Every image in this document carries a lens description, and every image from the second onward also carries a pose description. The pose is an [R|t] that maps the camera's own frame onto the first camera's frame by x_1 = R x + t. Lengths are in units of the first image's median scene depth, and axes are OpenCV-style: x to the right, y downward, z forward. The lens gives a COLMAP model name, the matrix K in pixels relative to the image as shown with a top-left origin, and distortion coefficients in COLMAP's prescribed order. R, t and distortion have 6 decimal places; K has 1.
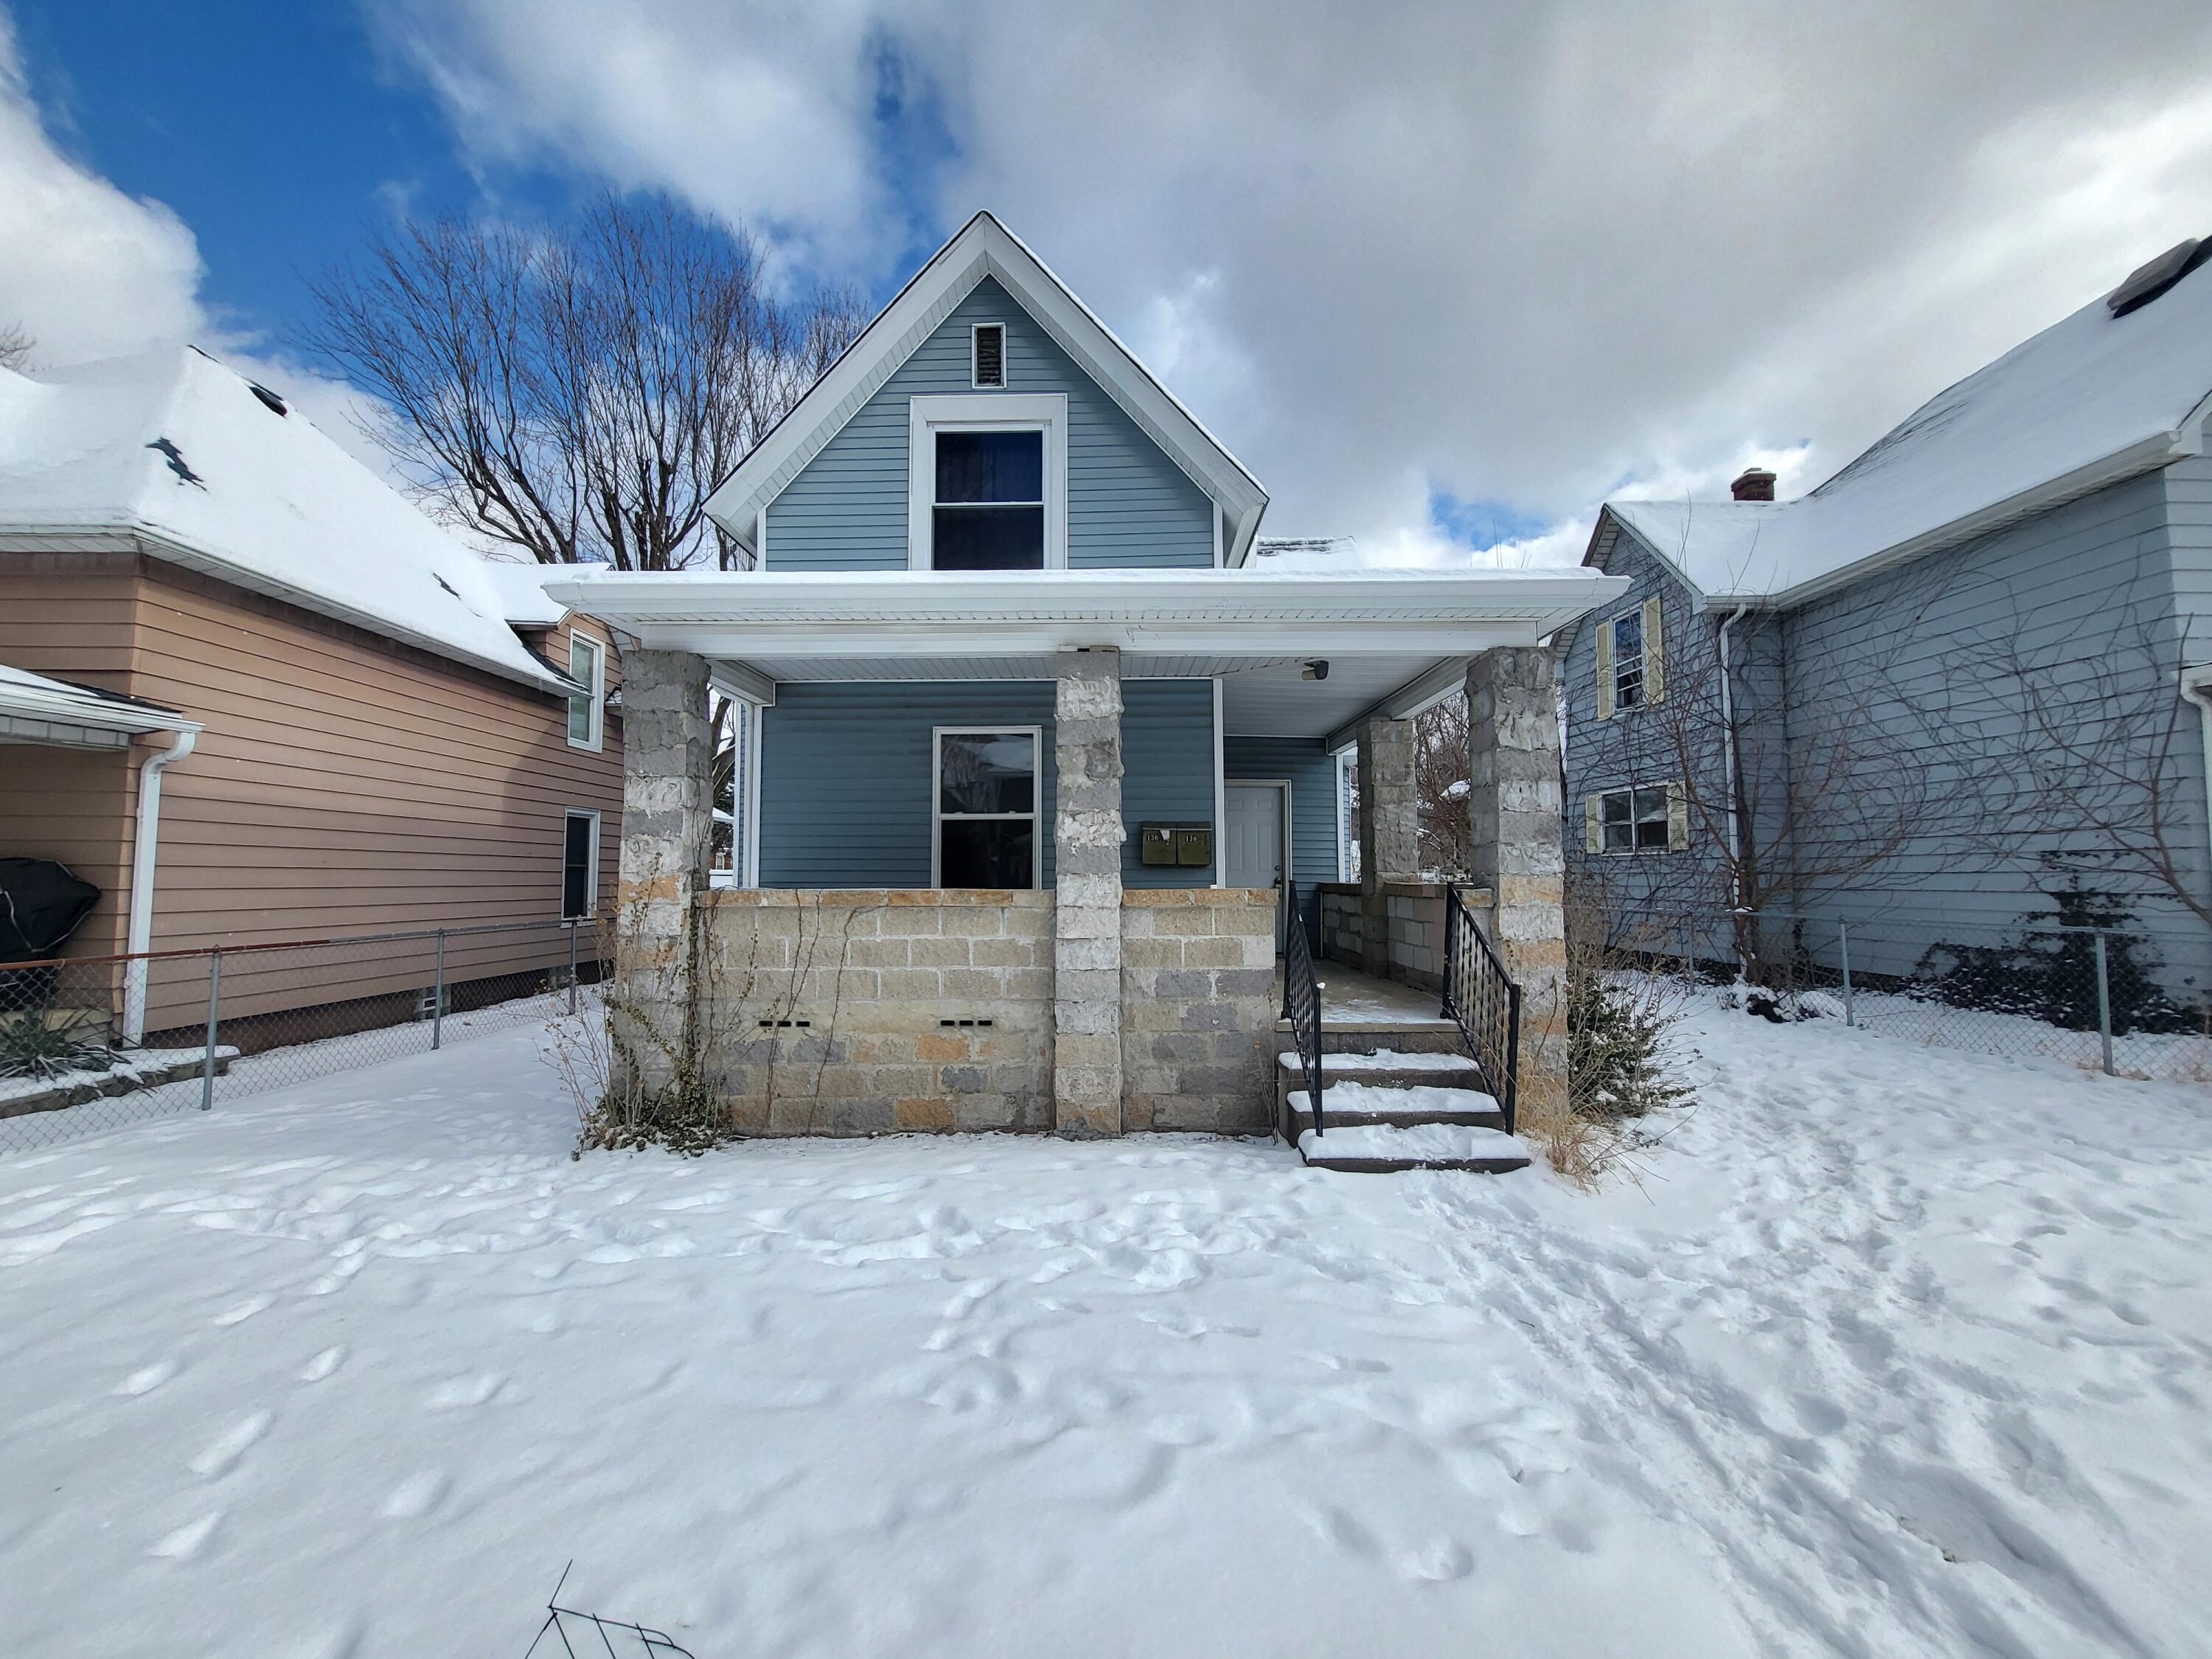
lens RADIAL K [[868.0, 0, 1102.3], [0, 868.0, 829.2], [0, 0, 1]] dist [0.002328, -0.000008]
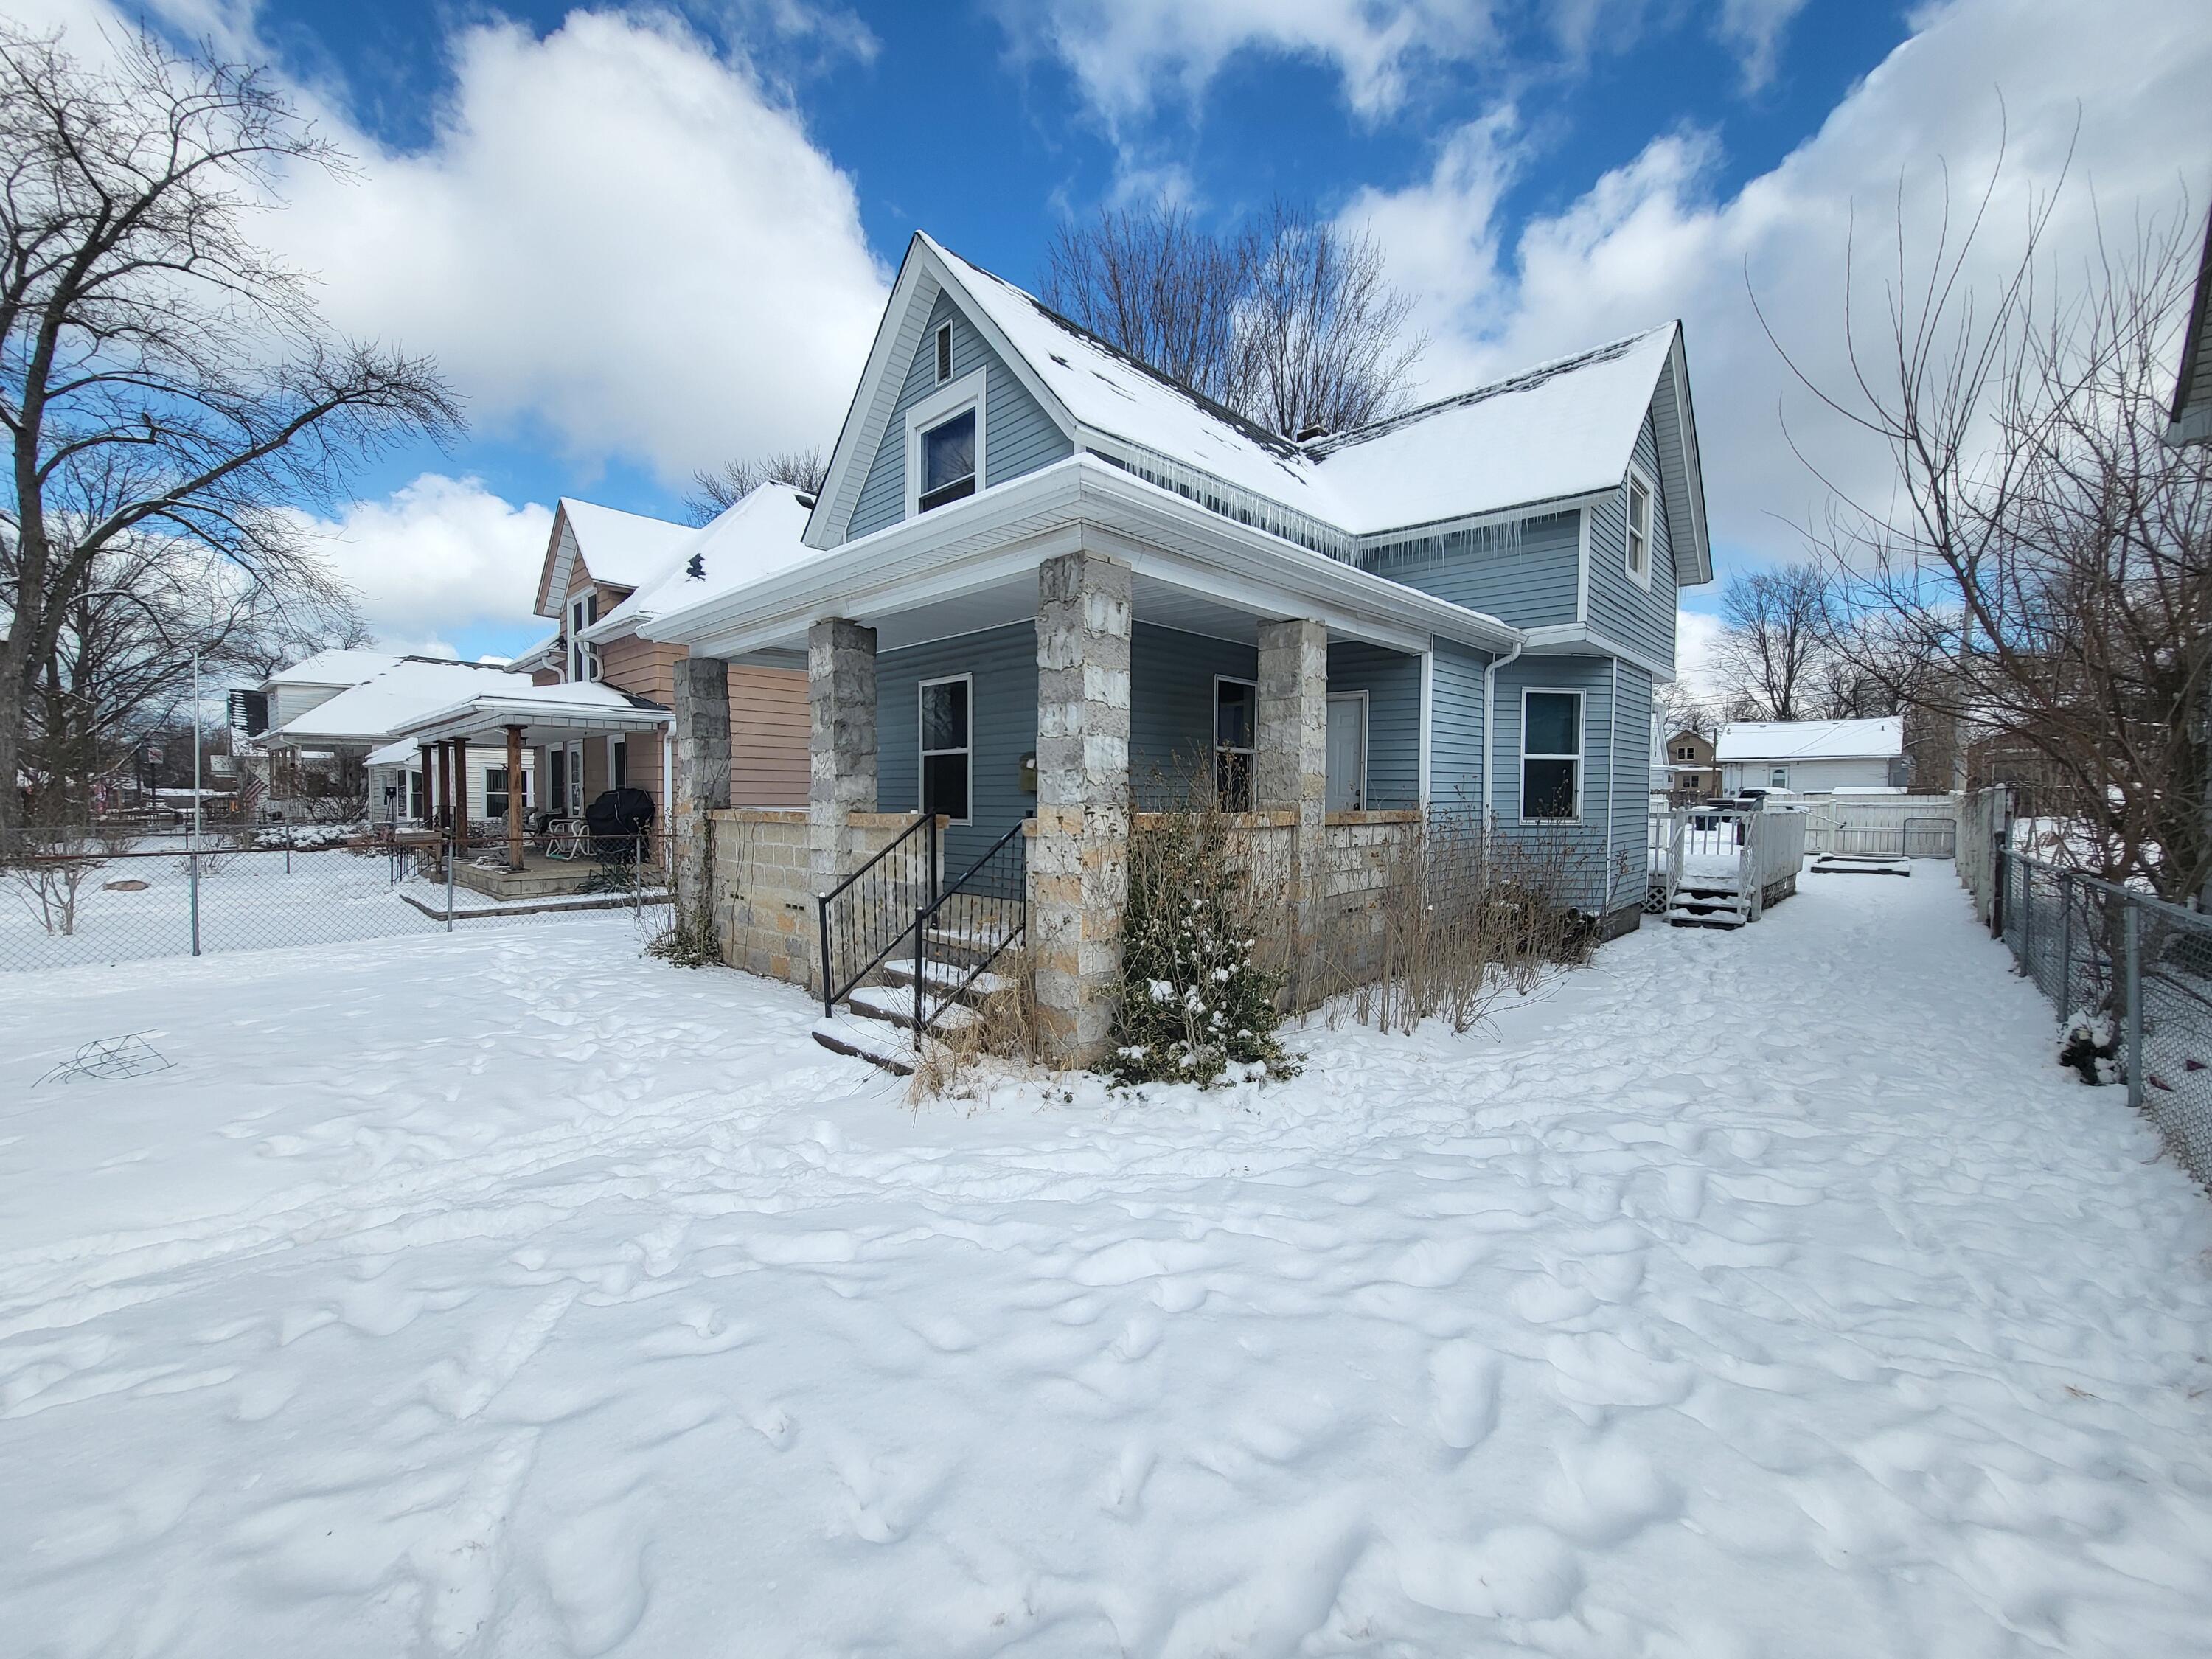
lens RADIAL K [[868.0, 0, 1101.9], [0, 868.0, 829.0], [0, 0, 1]] dist [0.002328, -0.000008]
pose [[0.722079, 0.029930, -0.691163, 0.854696], [0.034018, 0.996319, 0.078685, 0.004979], [0.690974, -0.080329, 0.718403, 0.257588]]
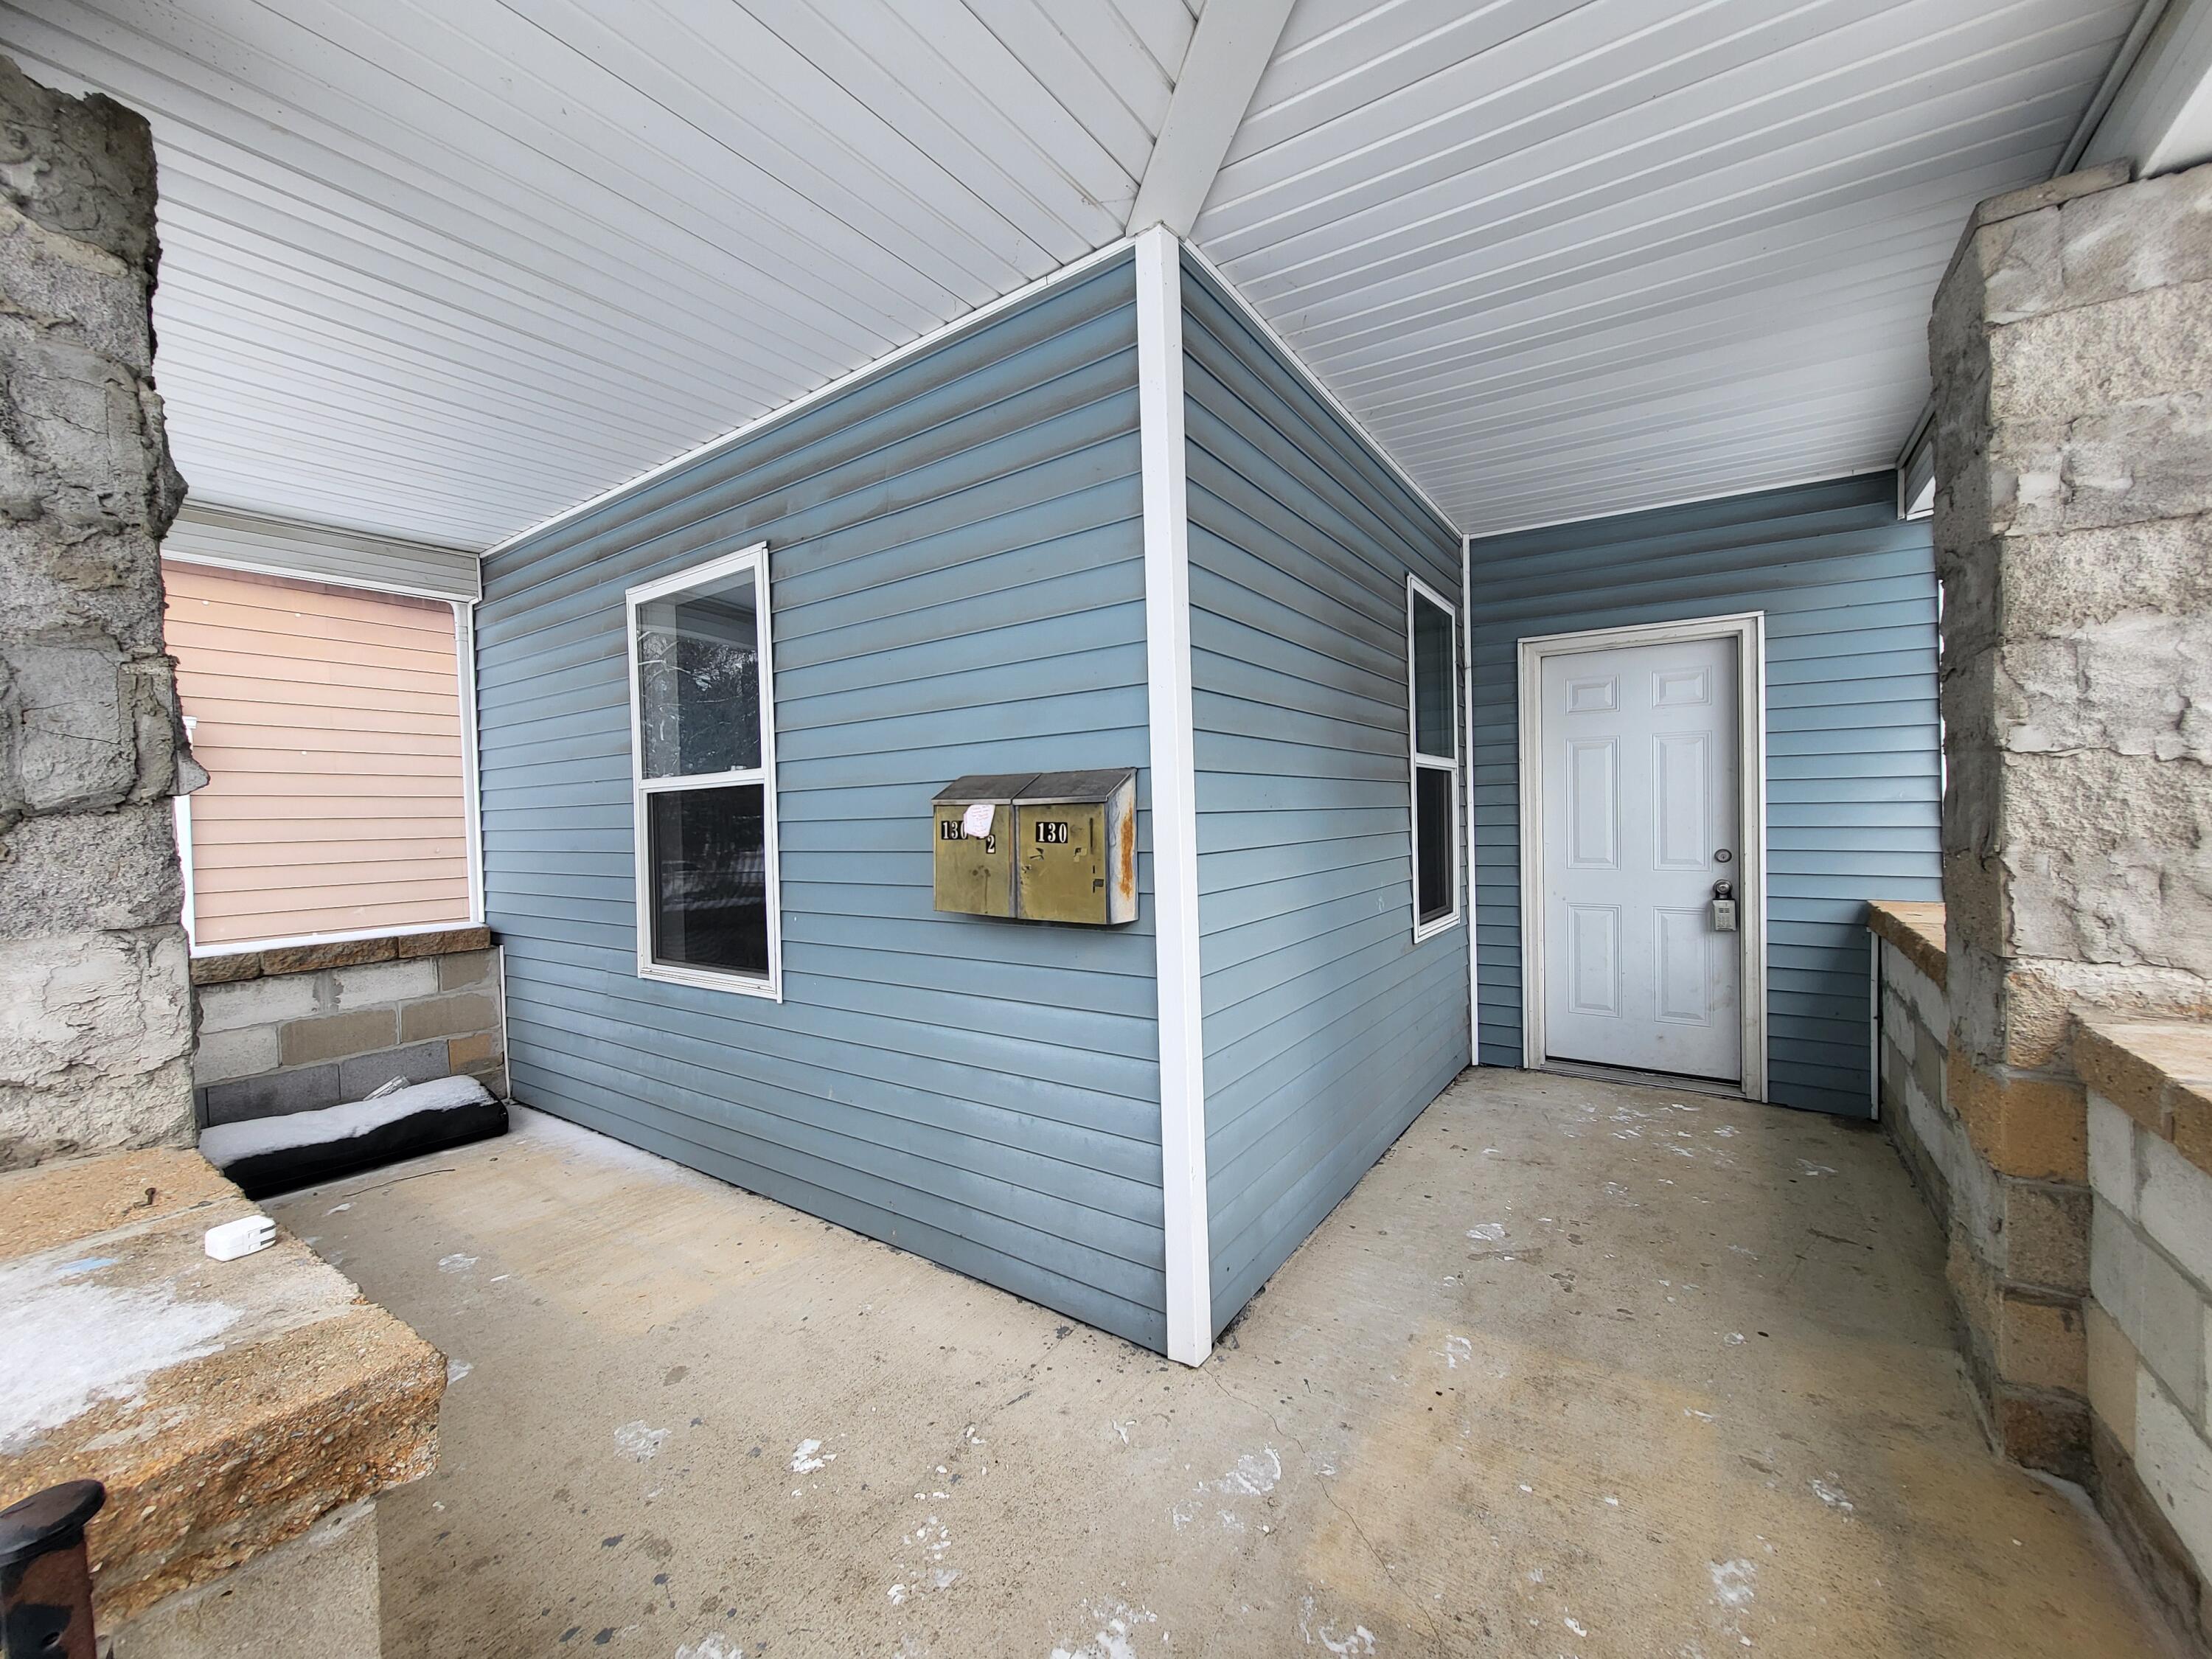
lens RADIAL K [[868.0, 0, 1093.6], [0, 868.0, 824.8], [0, 0, 1]] dist [0.002328, -0.000008]
pose [[0.817809, -0.012421, -0.575356, 0.268029], [0.055381, 0.996826, 0.057198, -0.006851], [0.572819, -0.078641, 0.815901, 0.739744]]
